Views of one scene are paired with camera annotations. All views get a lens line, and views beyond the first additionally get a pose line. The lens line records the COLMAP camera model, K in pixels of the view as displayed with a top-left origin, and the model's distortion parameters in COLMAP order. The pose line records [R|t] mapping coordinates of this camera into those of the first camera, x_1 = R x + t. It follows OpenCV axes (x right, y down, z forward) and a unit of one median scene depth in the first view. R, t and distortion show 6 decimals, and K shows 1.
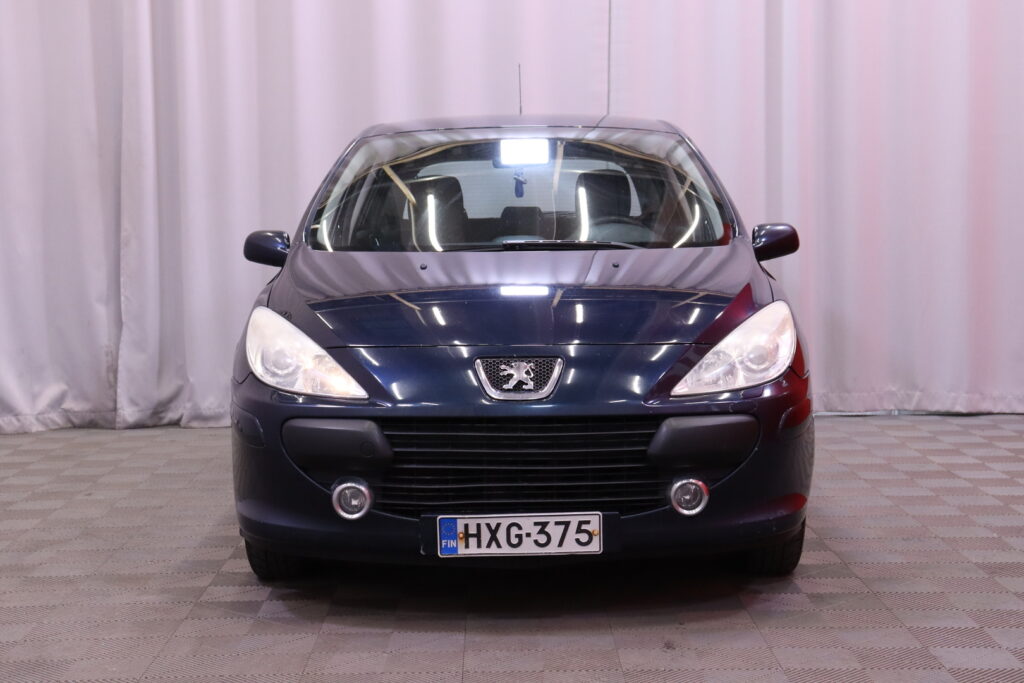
lens RADIAL K [[1761.9, 0, 510.0], [0, 1761.9, 340.6], [0, 0, 1]] dist [-0.007347, 0.000000]
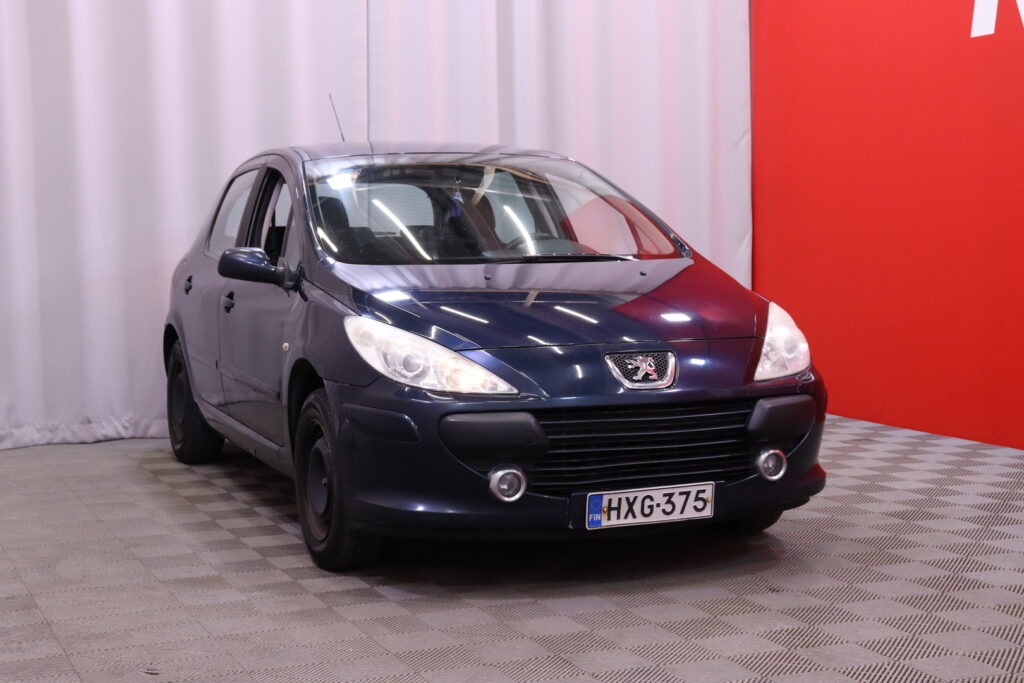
lens RADIAL K [[1701.3, 0, 508.5], [0, 1701.3, 342.9], [0, 0, 1]] dist [-0.016546, 0.000000]
pose [[0.926543, -0.027630, 0.375174, -0.496189], [0.032026, 0.999472, -0.005485, 0.006717], [-0.374824, 0.017098, 0.926938, -0.001108]]
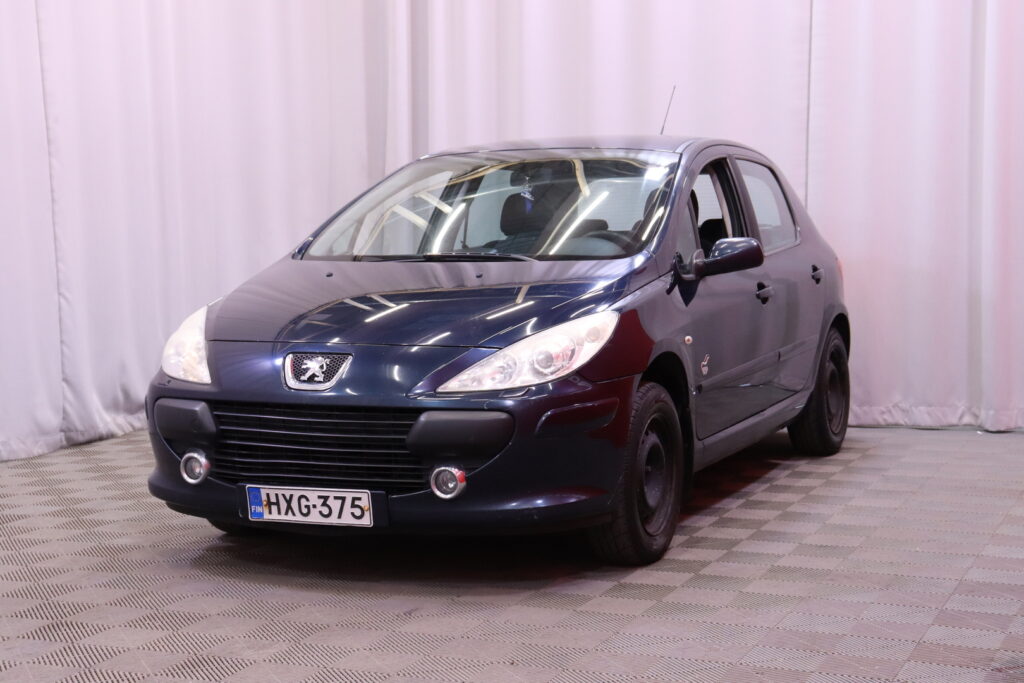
lens RADIAL K [[1701.3, 0, 511.6], [0, 1701.3, 343.4], [0, 0, 1]] dist [-0.016546, 0.000000]
pose [[0.921350, 0.029482, -0.387615, 0.560936], [-0.030222, 0.999534, 0.004189, -0.005761], [0.387558, 0.007855, 0.921812, 0.015180]]
